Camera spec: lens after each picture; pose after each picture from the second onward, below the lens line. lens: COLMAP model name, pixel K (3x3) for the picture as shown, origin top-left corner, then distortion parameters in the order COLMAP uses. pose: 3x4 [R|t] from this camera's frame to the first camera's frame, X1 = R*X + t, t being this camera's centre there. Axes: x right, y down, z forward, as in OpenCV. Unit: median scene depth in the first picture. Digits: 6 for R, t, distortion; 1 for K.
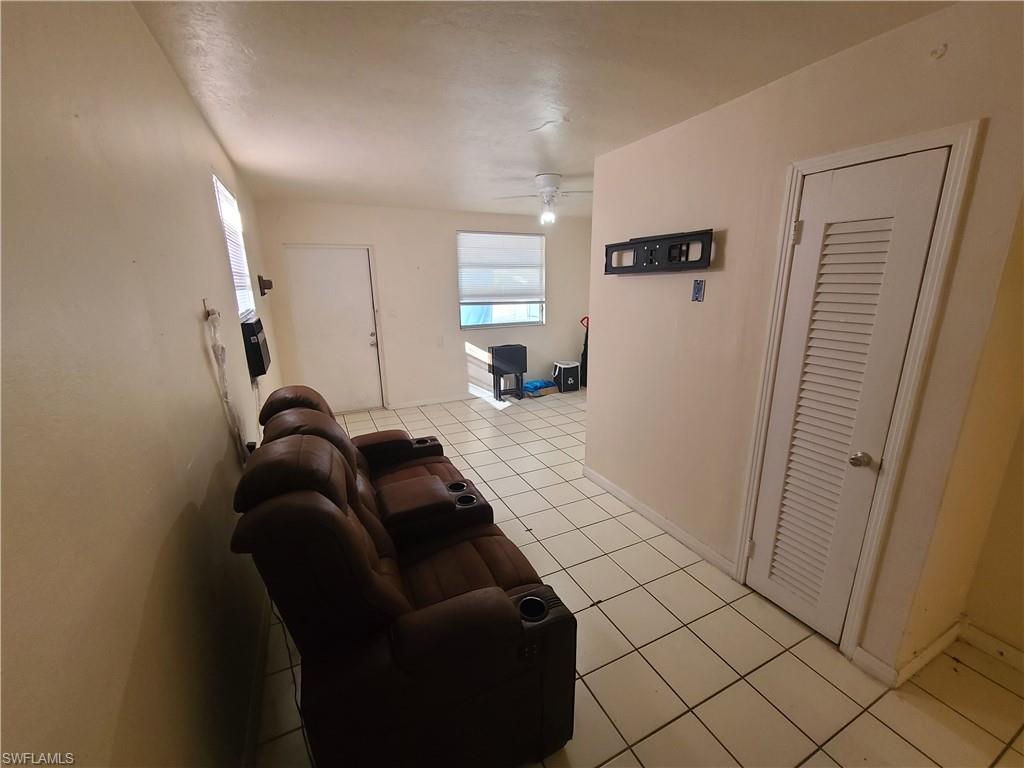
lens RADIAL K [[418.4, 0, 518.0], [0, 418.4, 385.3], [0, 0, 1]] dist [-0.001074, 0.000104]
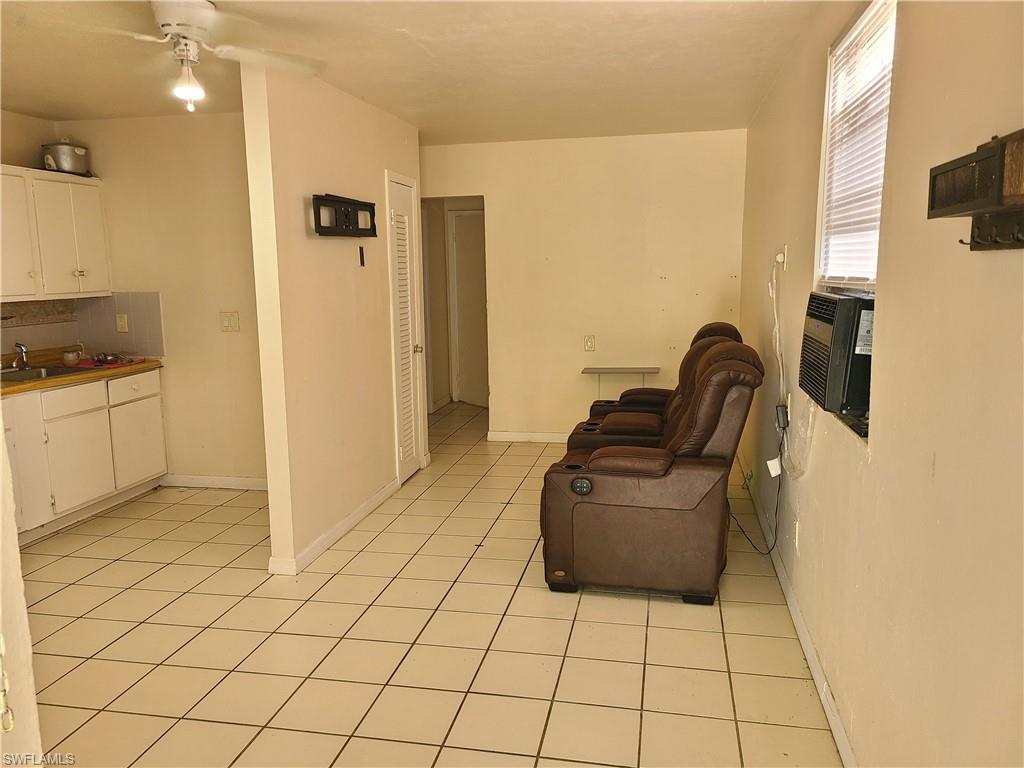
lens RADIAL K [[775.9, 0, 512.0], [0, 775.9, 384.0], [0, 0, 1]] dist [0.045764, -0.003701]
pose [[-0.785811, -0.071293, 0.614343, -0.918081], [0.180028, 0.923951, 0.337498, -0.442011], [-0.591684, 0.375809, -0.713216, 1.943082]]
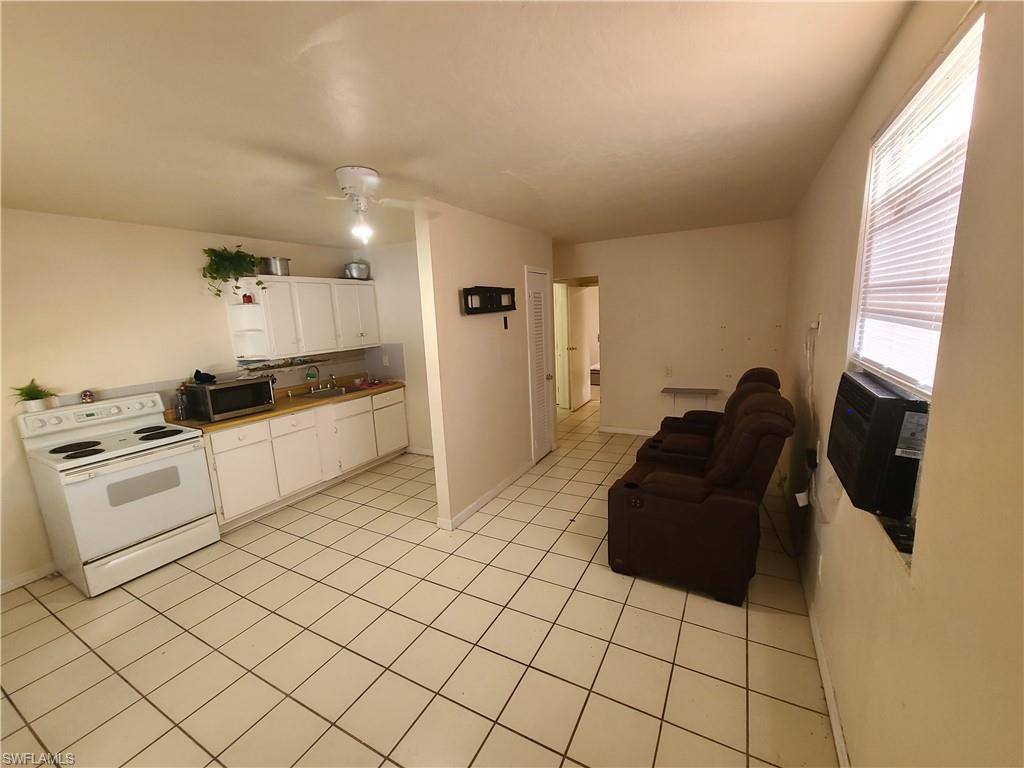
lens RADIAL K [[418.4, 0, 518.0], [0, 418.4, 385.3], [0, 0, 1]] dist [-0.001074, 0.000104]
pose [[-0.574965, -0.109470, 0.810822, -0.803971], [0.257171, 0.916601, 0.306115, -0.416996], [-0.776710, 0.384525, -0.498860, 1.590981]]
